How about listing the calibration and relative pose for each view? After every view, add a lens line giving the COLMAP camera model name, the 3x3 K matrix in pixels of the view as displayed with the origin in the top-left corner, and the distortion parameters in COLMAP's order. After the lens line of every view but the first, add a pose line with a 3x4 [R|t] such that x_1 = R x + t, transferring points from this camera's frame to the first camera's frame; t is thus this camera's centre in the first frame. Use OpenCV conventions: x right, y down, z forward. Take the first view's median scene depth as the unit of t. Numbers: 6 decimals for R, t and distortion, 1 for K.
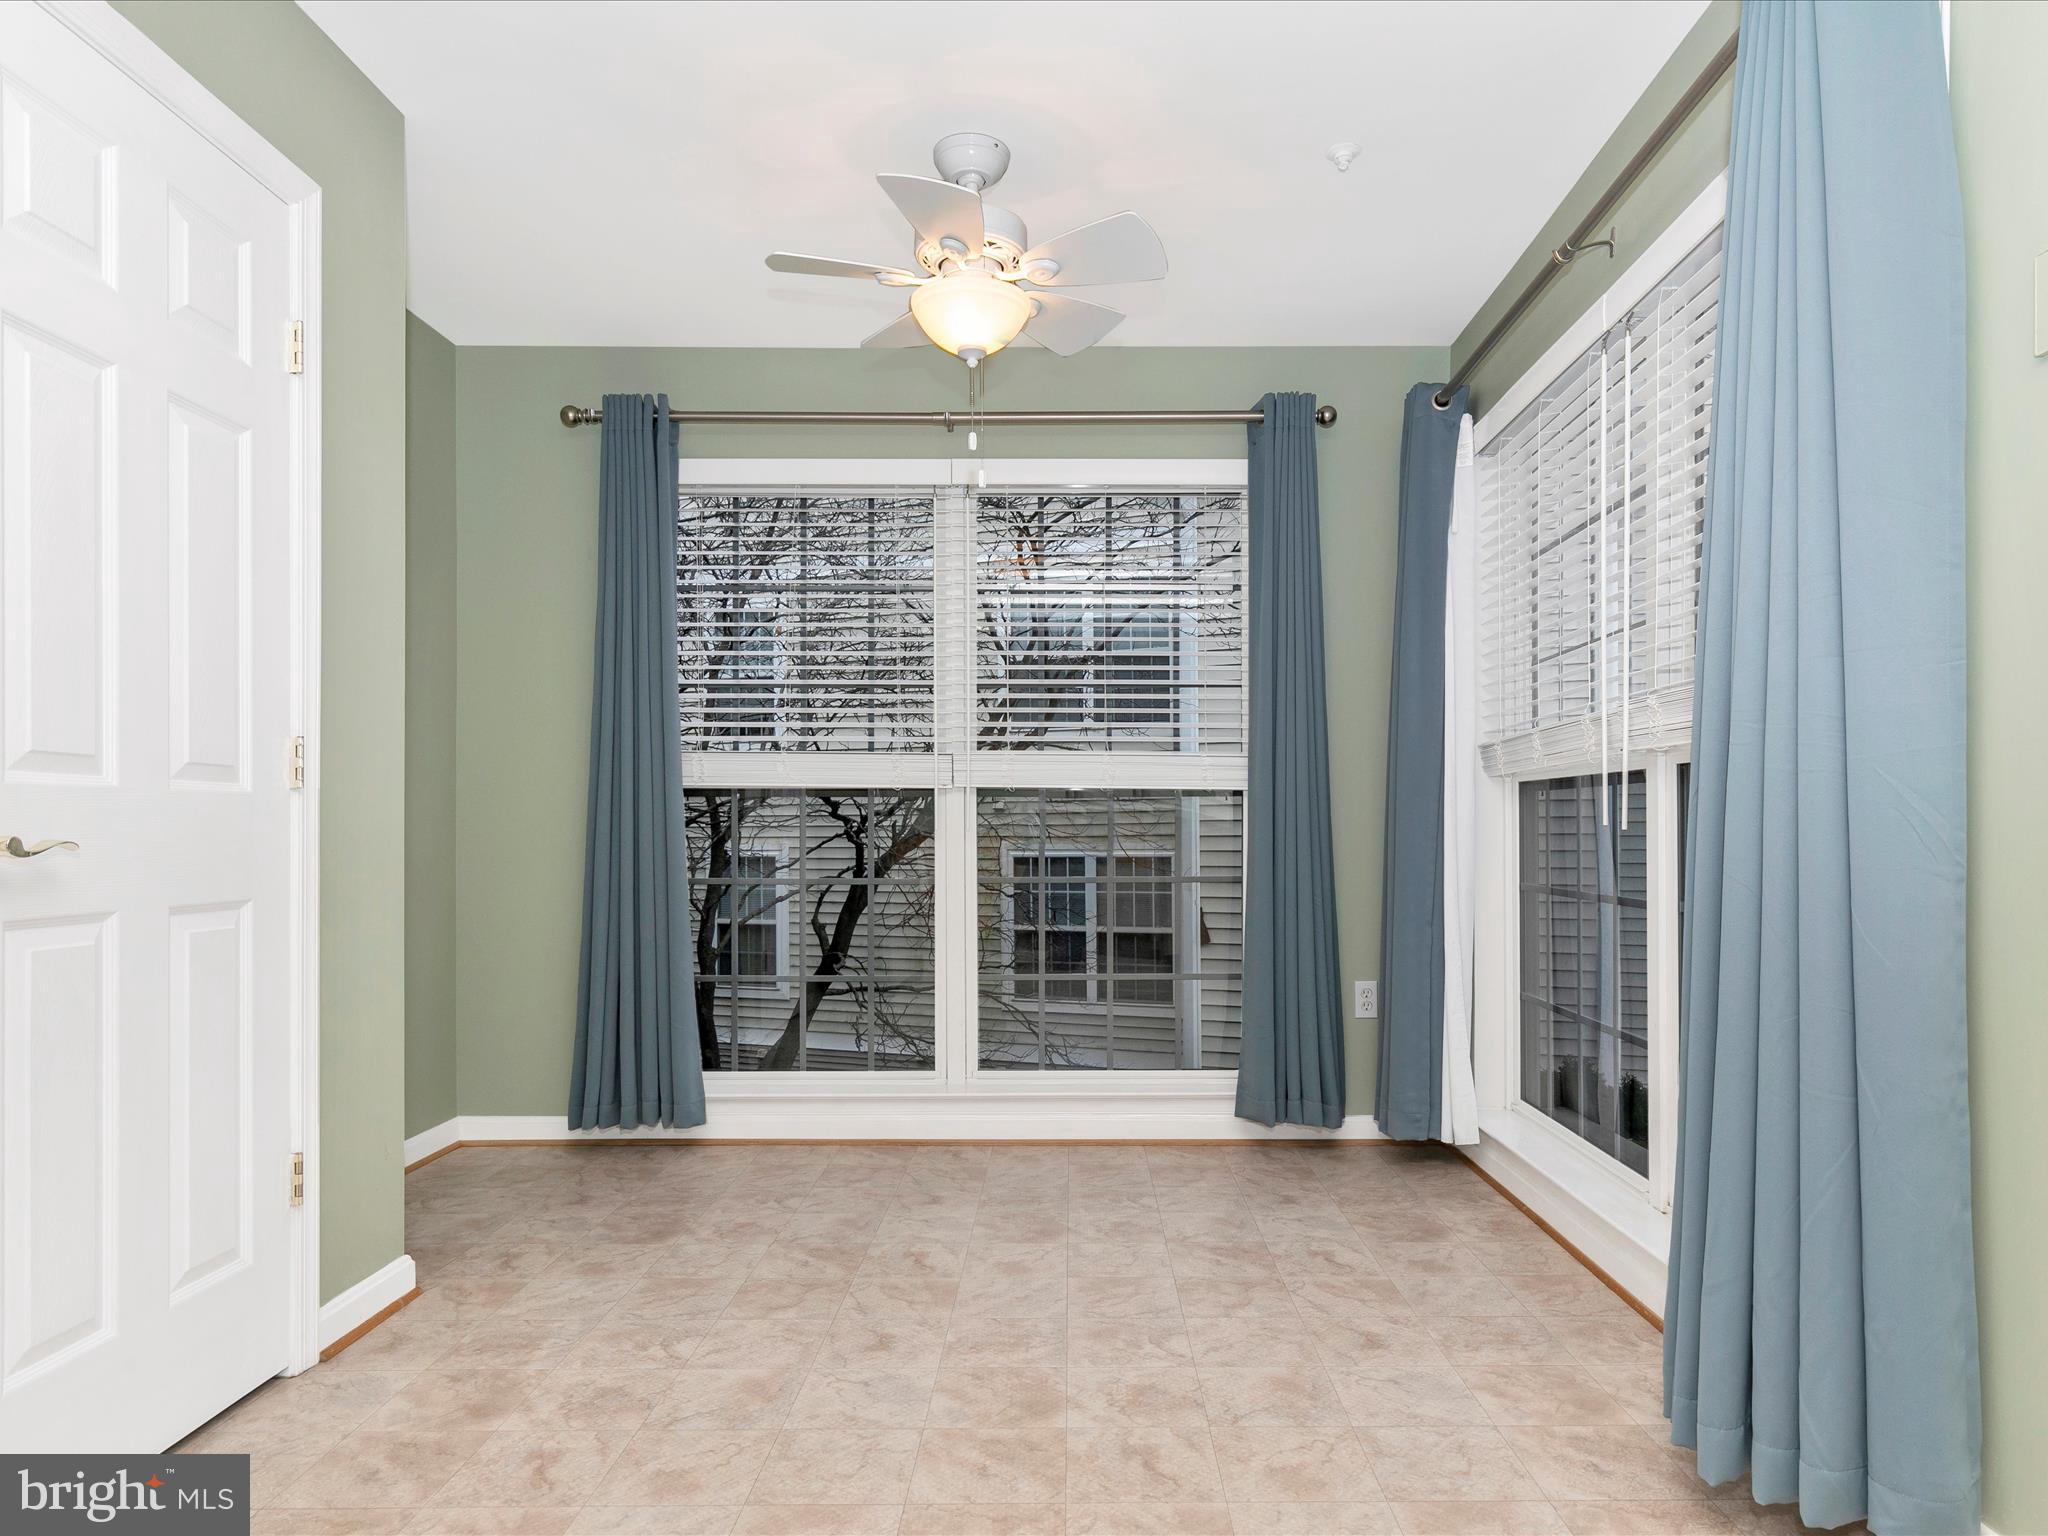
lens RADIAL K [[1279.4, 0, 1029.8], [0, 1279.4, 818.6], [0, 0, 1]] dist [0.016757, -0.001329]
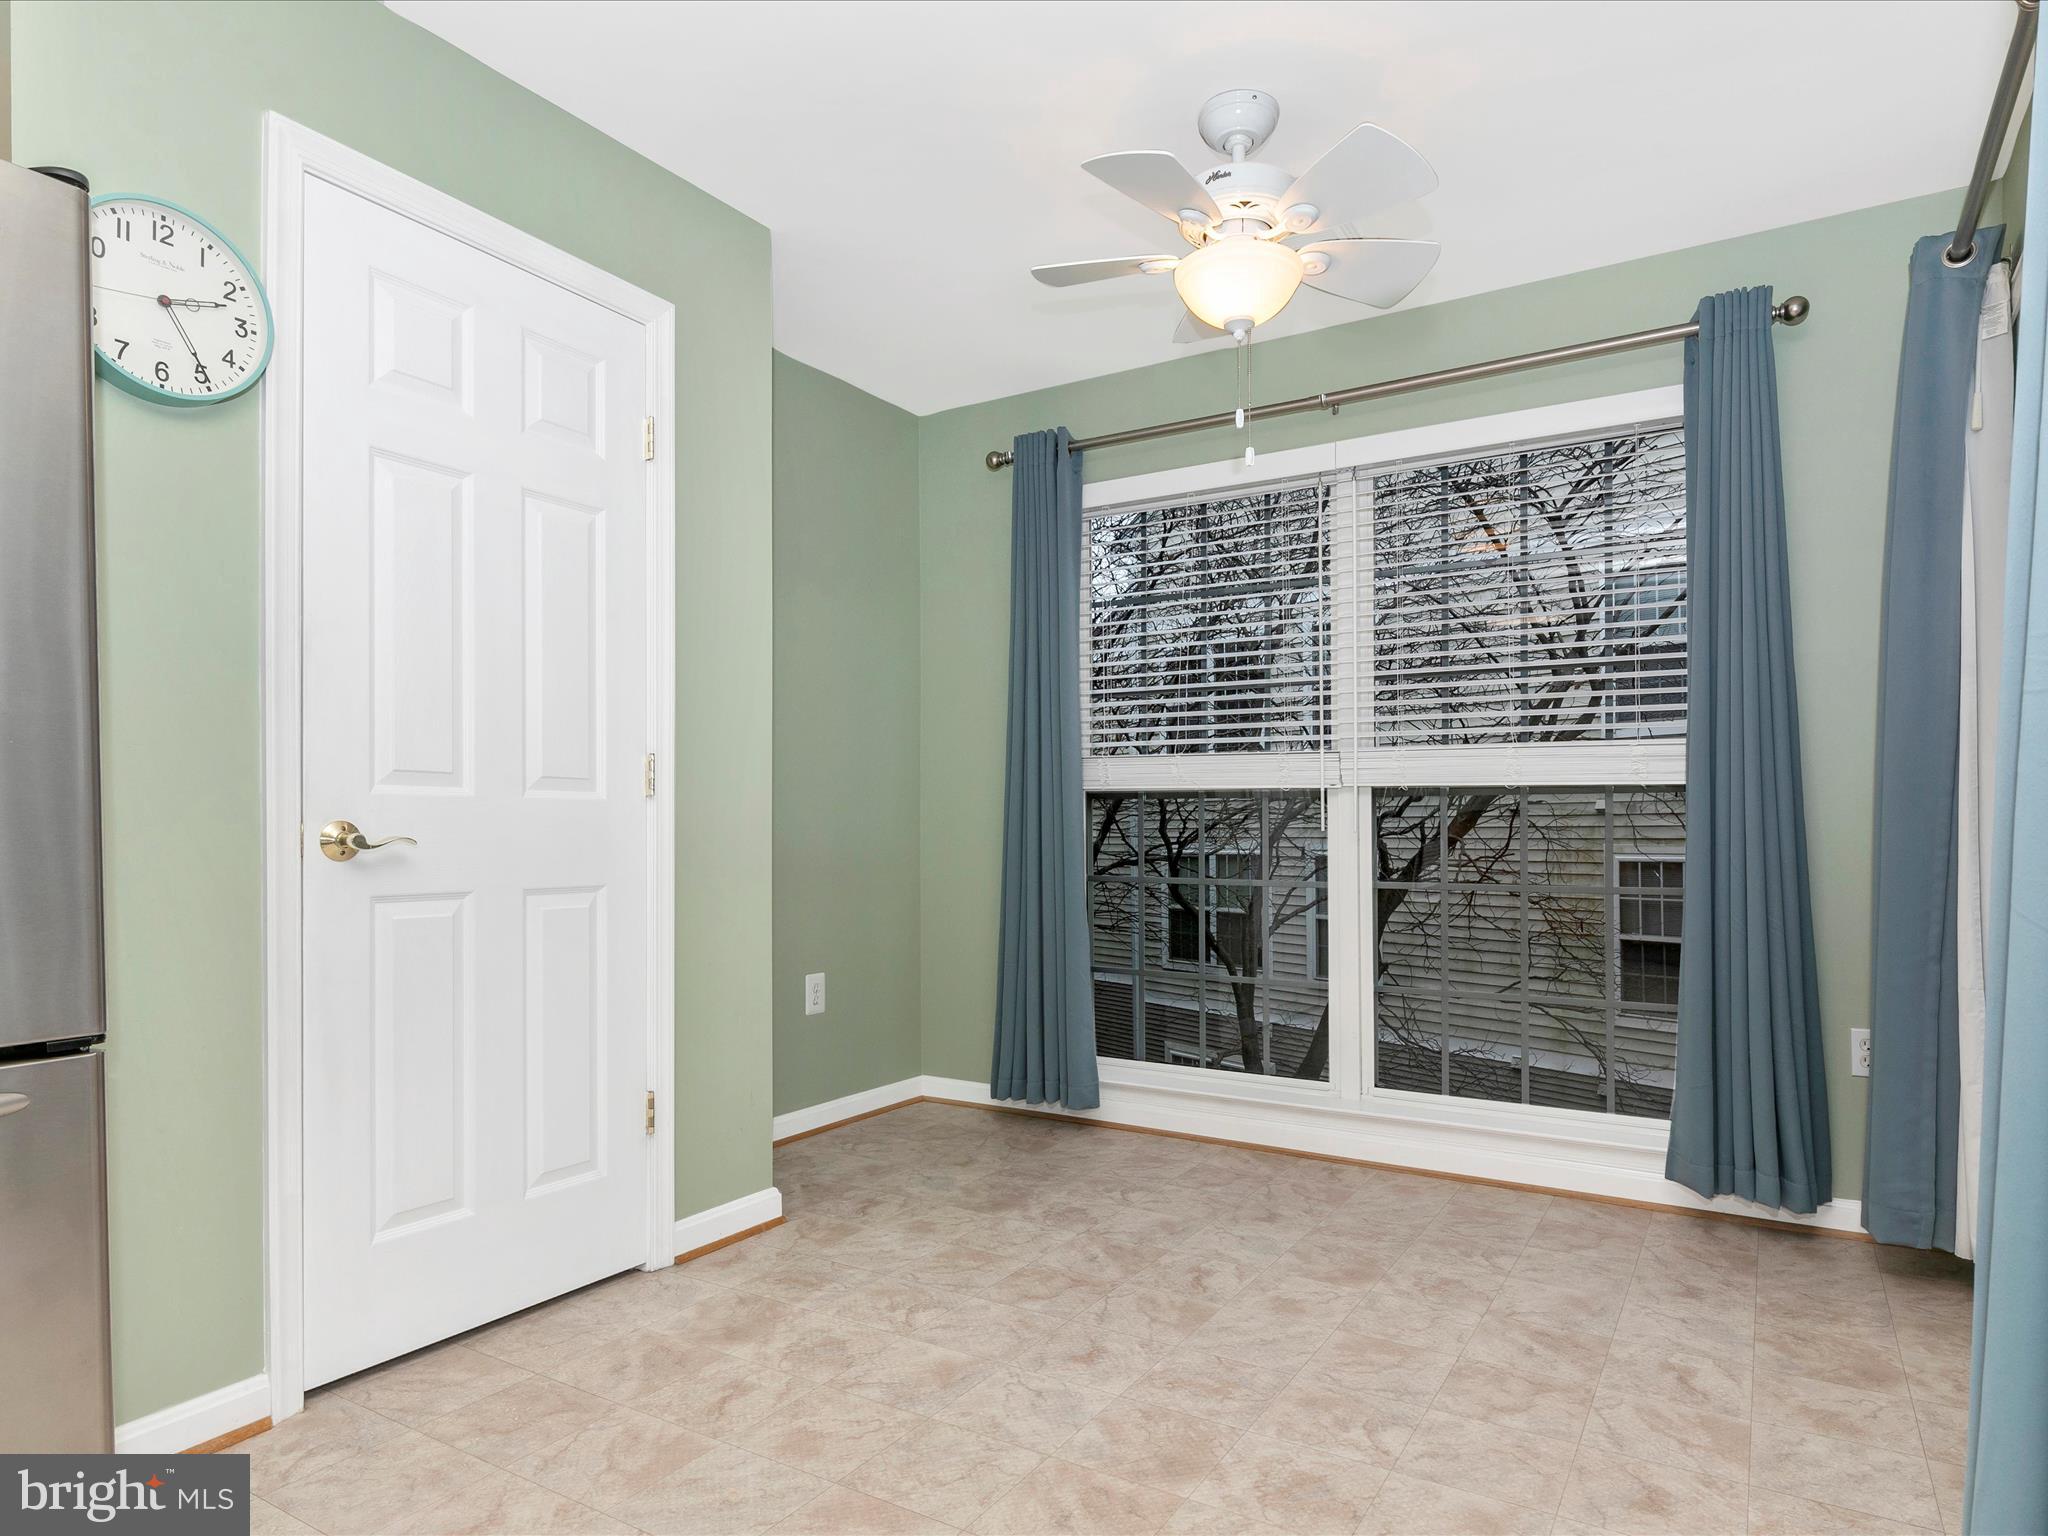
lens RADIAL K [[1183.2, 0, 1027.0], [0, 1183.2, 820.1], [0, 0, 1]] dist [0.006693, -0.001206]
pose [[0.859663, -0.001330, -0.510860, 0.253687], [0.001111, 0.999999, -0.000733, 0.001047], [0.510860, 0.000062, 0.859664, 0.165586]]
